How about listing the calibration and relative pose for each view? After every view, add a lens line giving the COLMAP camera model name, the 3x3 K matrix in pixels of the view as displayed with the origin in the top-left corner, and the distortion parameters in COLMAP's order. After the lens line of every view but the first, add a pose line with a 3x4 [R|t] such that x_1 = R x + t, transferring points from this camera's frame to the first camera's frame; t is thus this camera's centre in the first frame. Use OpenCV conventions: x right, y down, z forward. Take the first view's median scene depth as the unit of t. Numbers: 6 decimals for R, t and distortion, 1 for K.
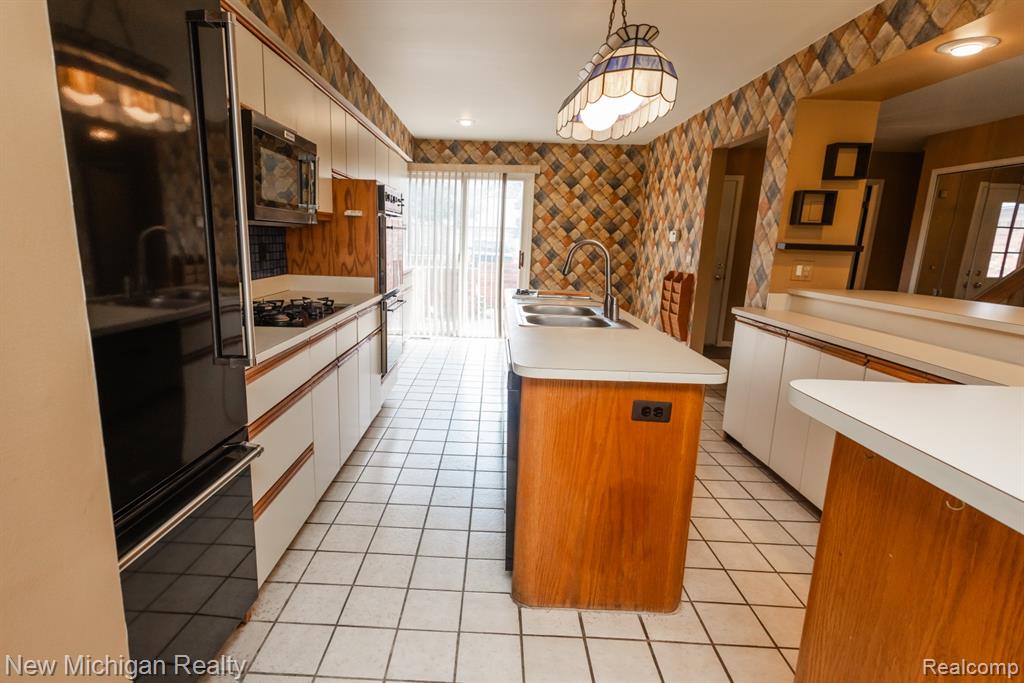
lens RADIAL K [[475.4, 0, 521.0], [0, 475.4, 337.9], [0, 0, 1]] dist [-0.000346, -0.000068]
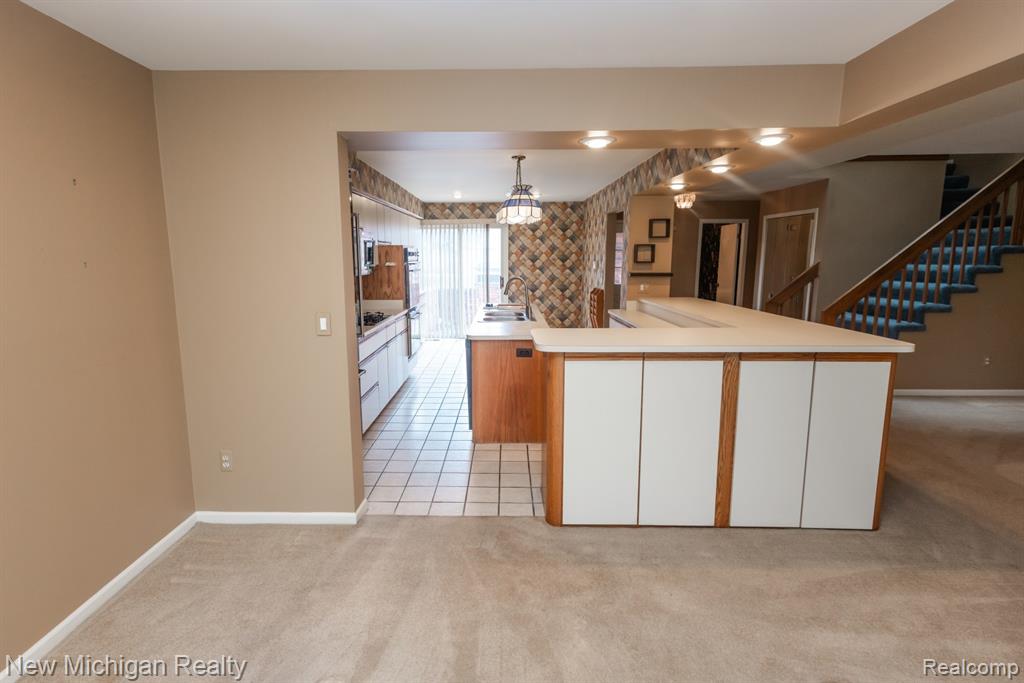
lens RADIAL K [[551.2, 0, 560.8], [0, 551.2, 338.6], [0, 0, 1]] dist [0.000099, -0.000342]
pose [[0.999346, -0.035527, 0.006810, 0.248589], [0.035734, 0.998808, -0.033244, 0.101685], [-0.005621, 0.033466, 0.999424, -1.008742]]
